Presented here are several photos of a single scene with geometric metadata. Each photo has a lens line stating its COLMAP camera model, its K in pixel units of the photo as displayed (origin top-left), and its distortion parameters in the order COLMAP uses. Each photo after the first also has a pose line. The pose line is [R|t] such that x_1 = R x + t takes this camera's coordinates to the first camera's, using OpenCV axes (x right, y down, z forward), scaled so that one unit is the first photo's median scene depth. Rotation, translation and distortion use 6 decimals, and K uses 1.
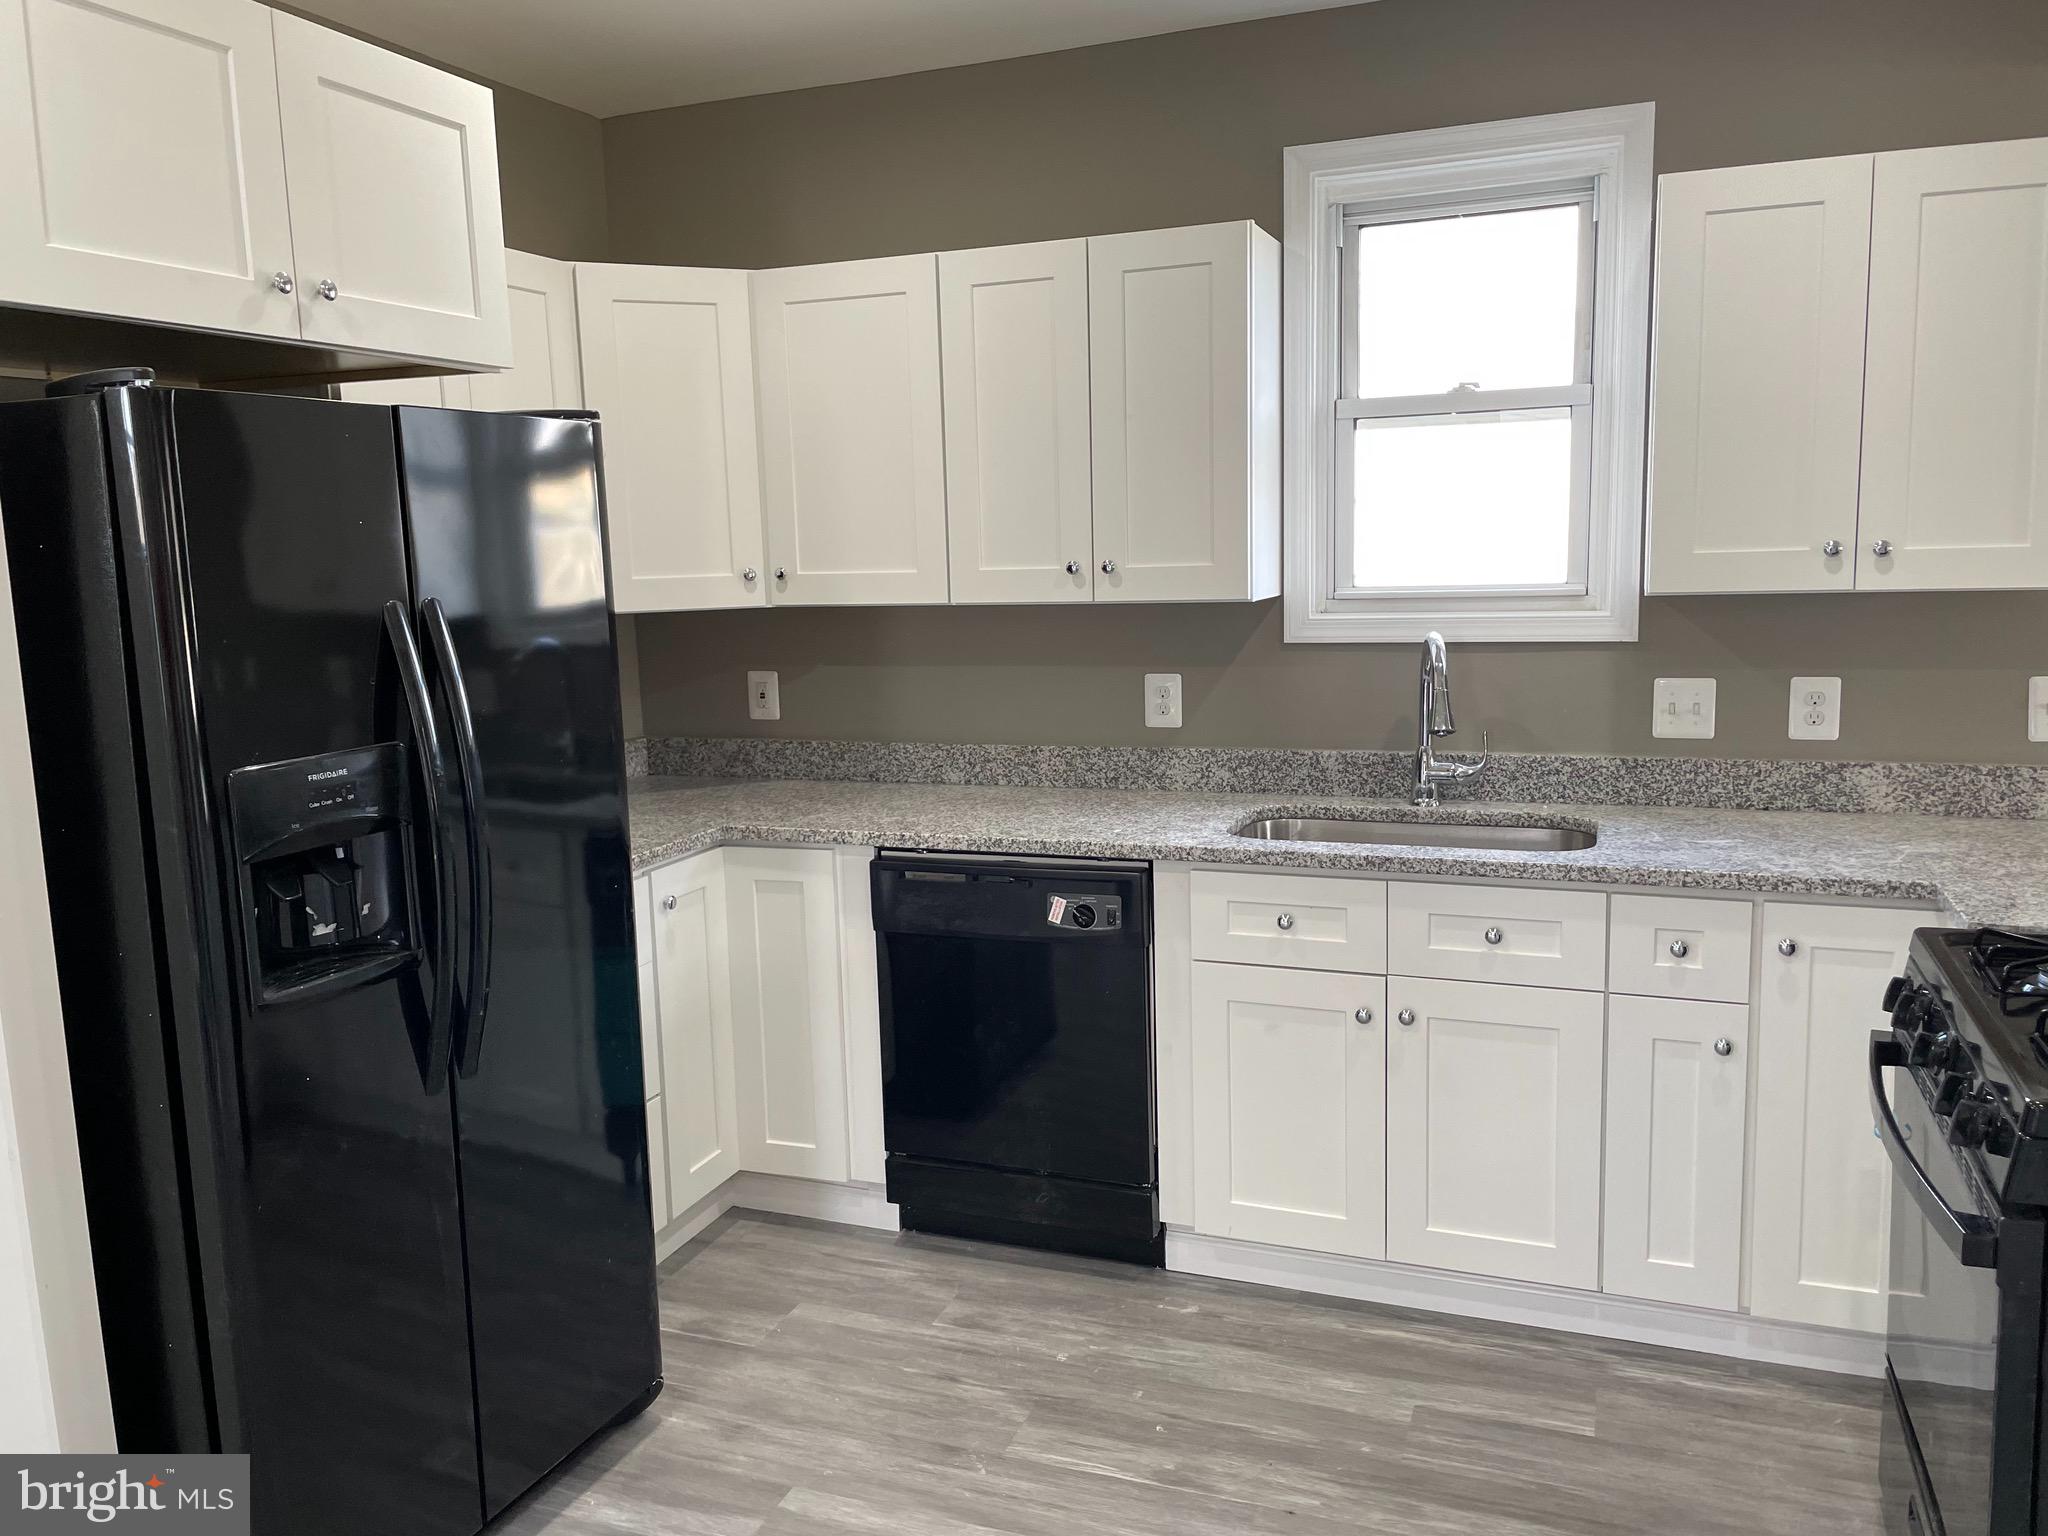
lens RADIAL K [[1559.7, 0, 1004.2], [0, 1559.7, 747.3], [0, 0, 1]] dist [0.072024, -0.090642]
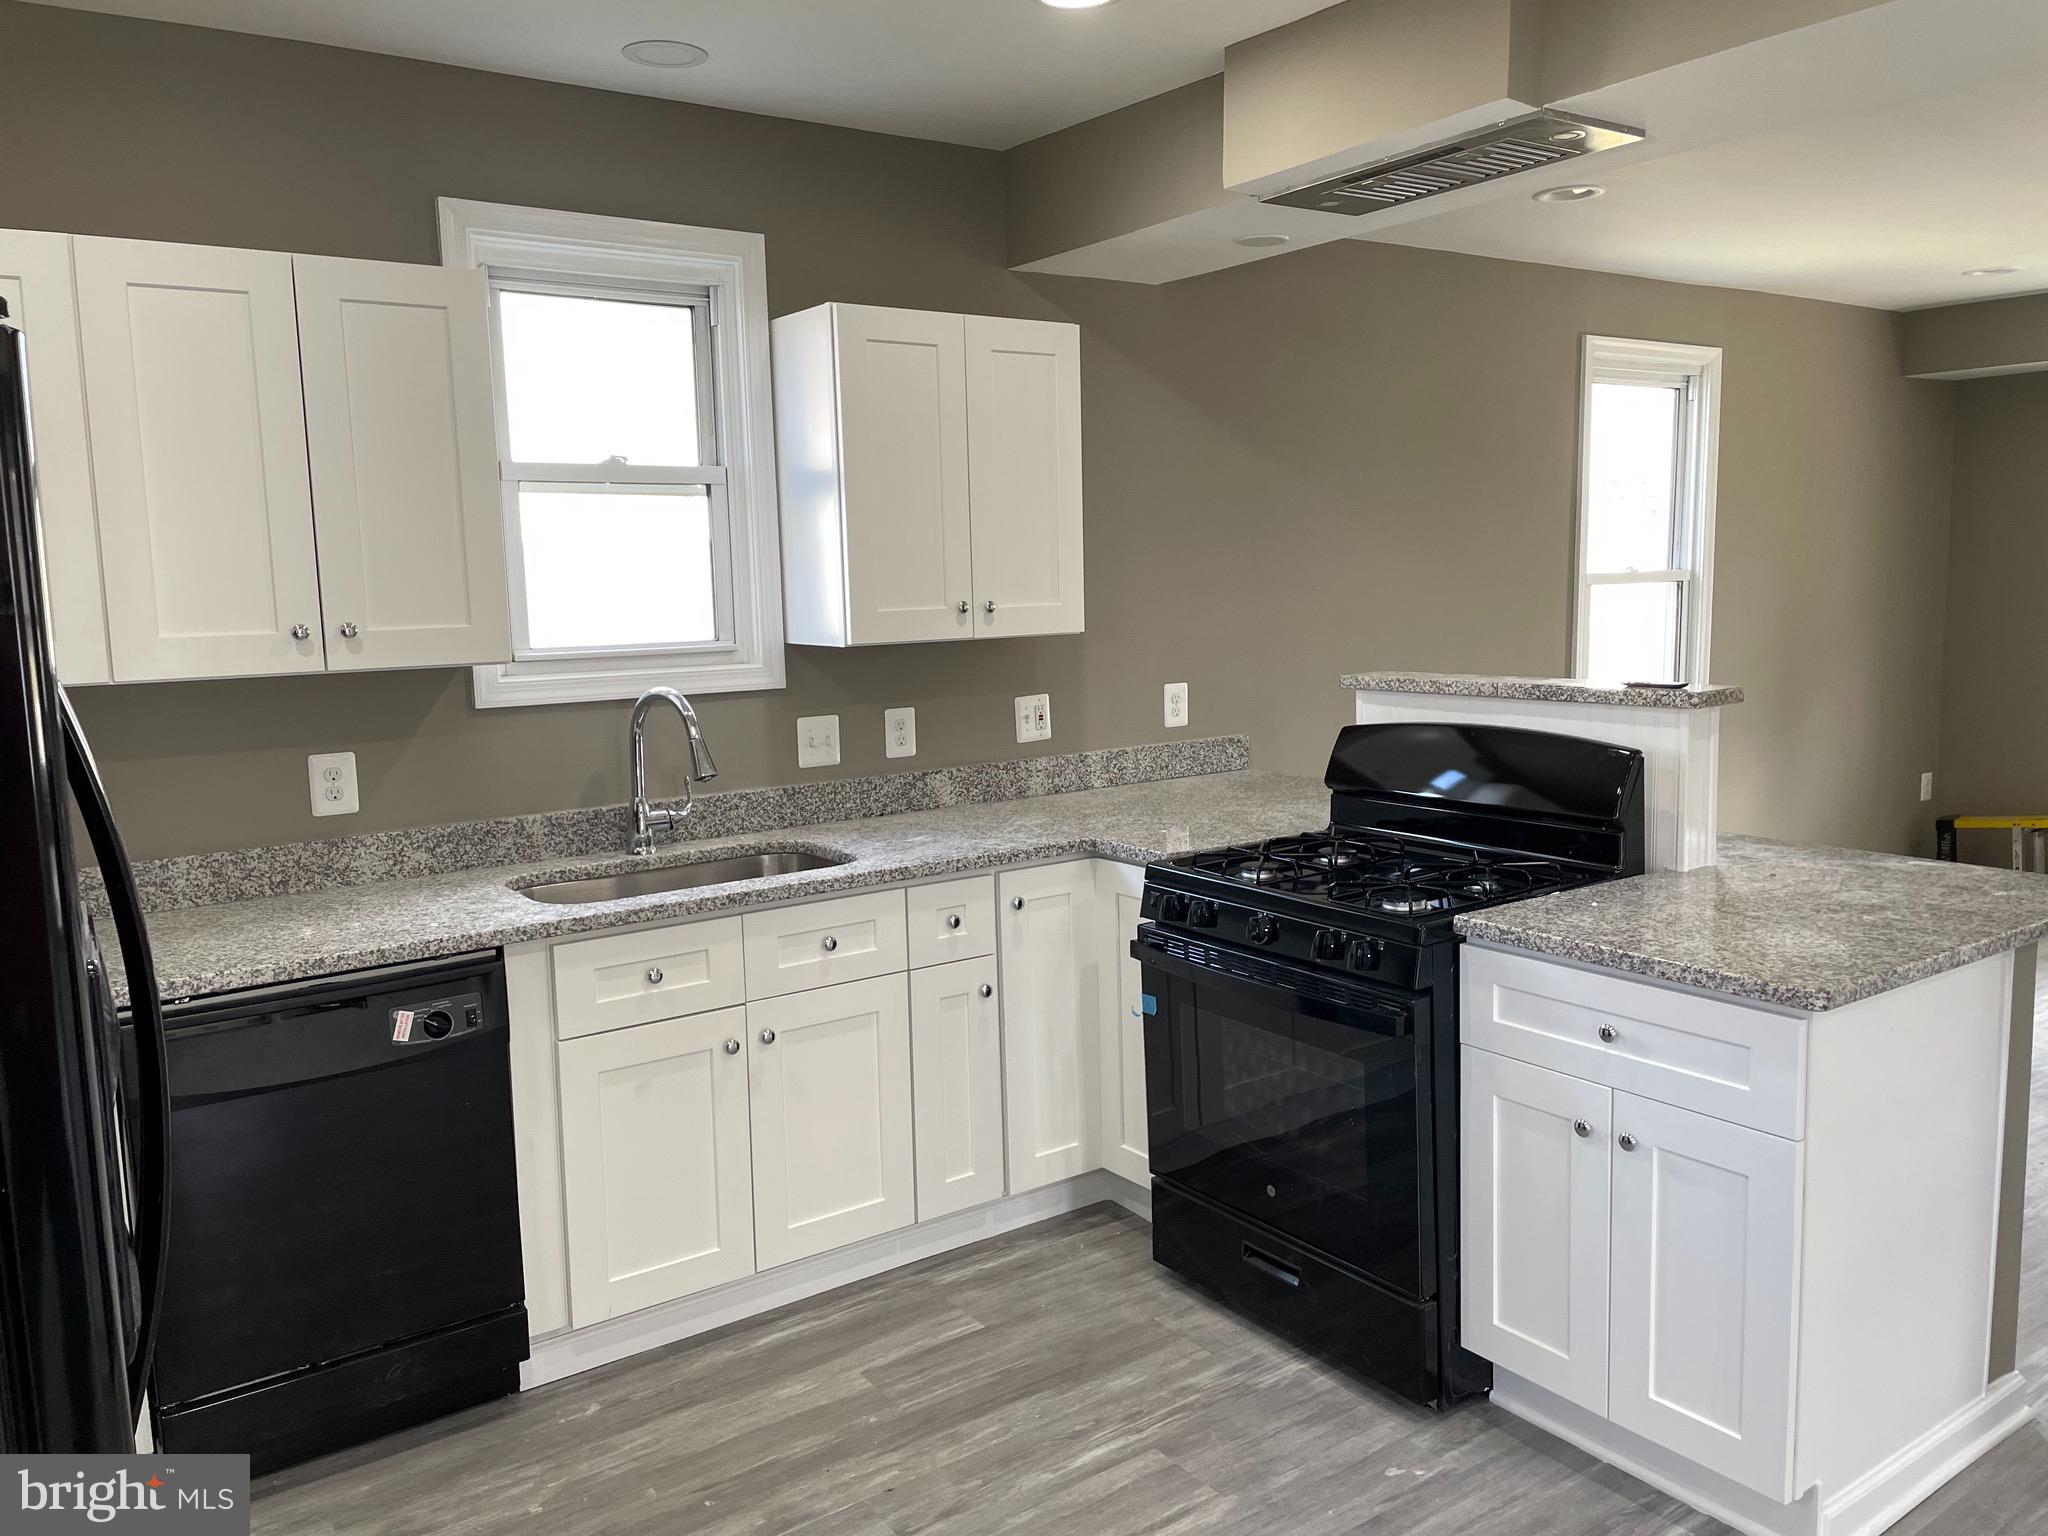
lens RADIAL K [[1559.7, 0, 1012.9], [0, 1559.7, 748.3], [0, 0, 1]] dist [0.072024, -0.090642]
pose [[0.543452, -0.078035, 0.835805, -0.505633], [0.123412, 0.992278, 0.012400, -0.016658], [-0.830319, 0.096410, 0.548886, 0.231917]]
